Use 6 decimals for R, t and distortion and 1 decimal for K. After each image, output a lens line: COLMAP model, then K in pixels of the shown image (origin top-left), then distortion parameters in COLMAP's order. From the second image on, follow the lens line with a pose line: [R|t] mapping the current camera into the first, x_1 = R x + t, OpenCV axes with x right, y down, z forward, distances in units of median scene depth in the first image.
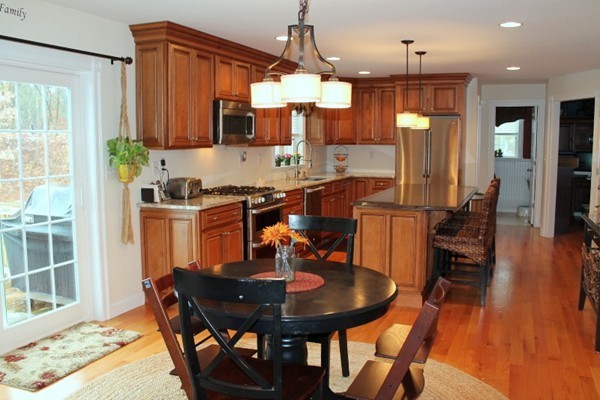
lens RADIAL K [[531.0, 0, 299.2], [0, 531.0, 199.0], [0, 0, 1]] dist [-0.122929, 0.061579]
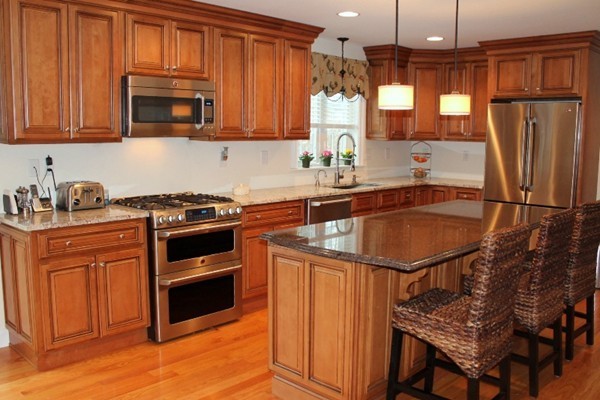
lens RADIAL K [[531.0, 0, 299.0], [0, 531.0, 202.2], [0, 0, 1]] dist [-0.122929, 0.061579]
pose [[0.930620, 0.053927, -0.361993, 0.333339], [-0.048255, 0.998530, 0.024699, -0.044011], [0.362793, -0.005517, 0.931853, 0.424361]]
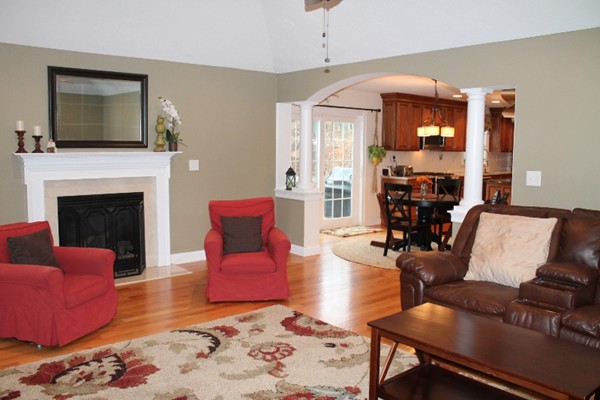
lens RADIAL K [[531.0, 0, 299.4], [0, 531.0, 198.8], [0, 0, 1]] dist [-0.122929, 0.061579]
pose [[0.883557, 0.053333, -0.465277, 0.377265], [-0.061738, 0.998088, -0.002833, 0.118204], [0.464236, 0.031228, 0.885161, -0.978664]]
